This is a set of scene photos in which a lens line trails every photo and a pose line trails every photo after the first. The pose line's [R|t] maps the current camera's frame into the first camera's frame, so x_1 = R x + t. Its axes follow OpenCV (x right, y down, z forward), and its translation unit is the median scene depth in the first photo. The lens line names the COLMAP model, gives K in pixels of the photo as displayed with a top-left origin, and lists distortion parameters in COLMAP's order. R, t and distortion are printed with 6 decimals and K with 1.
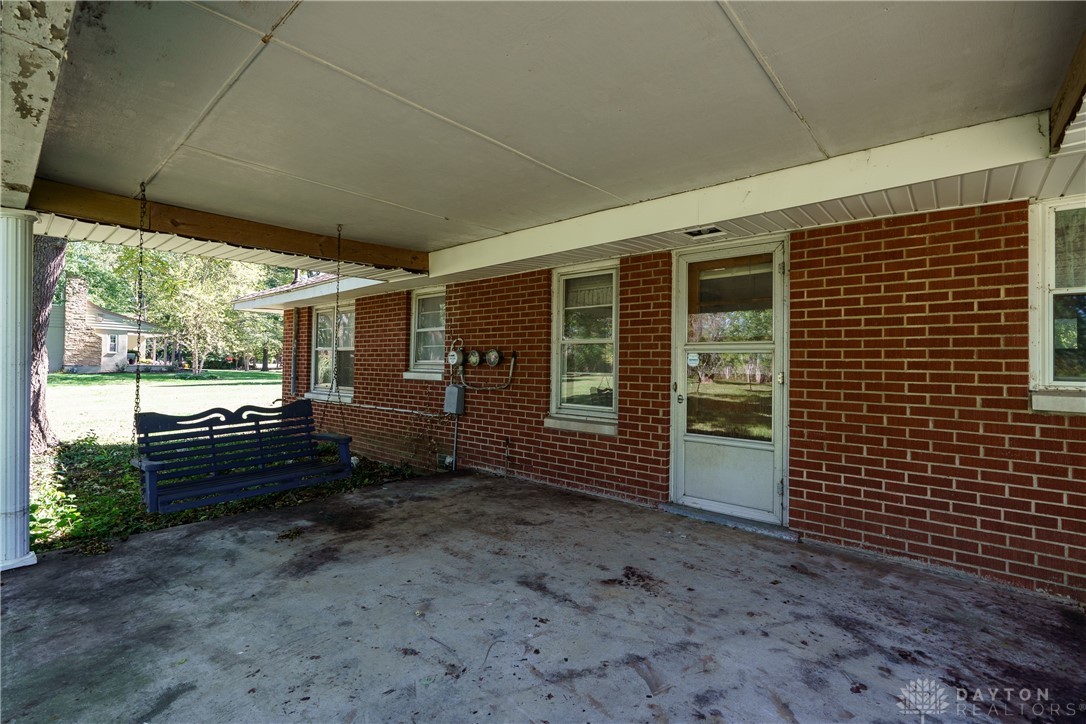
lens RADIAL K [[481.0, 0, 543.0], [0, 481.0, 362.0], [0, 0, 1]] dist [-0.001431, 0.000069]
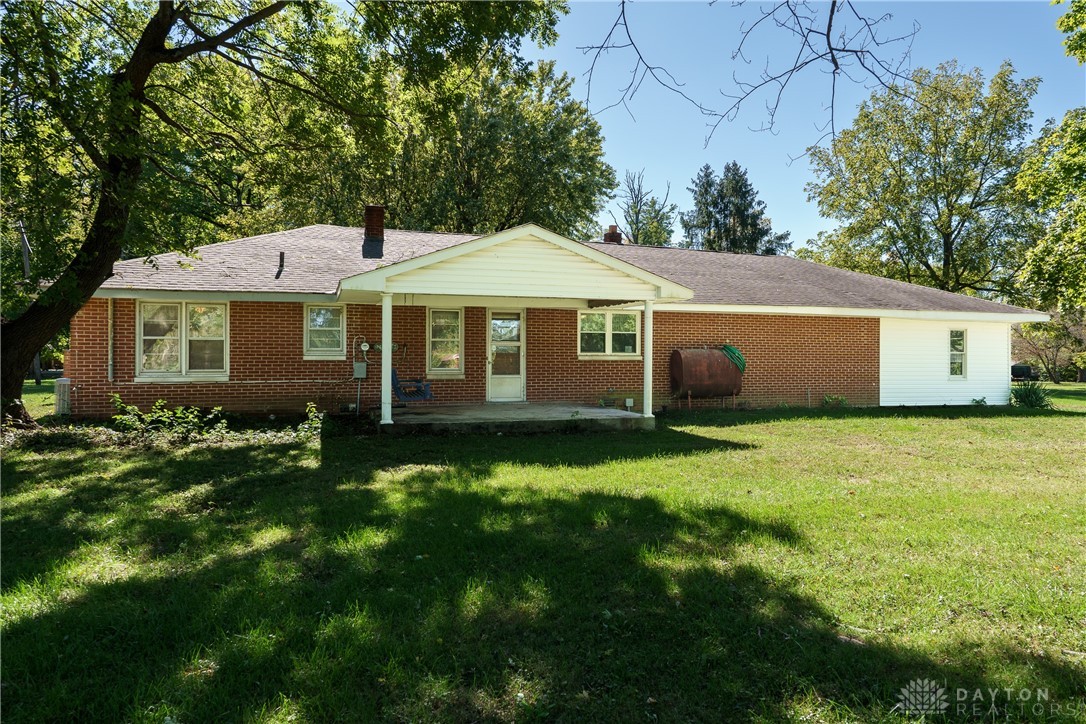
lens RADIAL K [[506.8, 0, 543.0], [0, 506.8, 362.0], [0, 0, 1]] dist [0.002924, 0.000518]
pose [[0.576961, -0.006051, 0.816750, -1.830784], [0.009865, 0.999951, 0.000440, 0.074453], [-0.816712, 0.007803, 0.576992, -0.865118]]
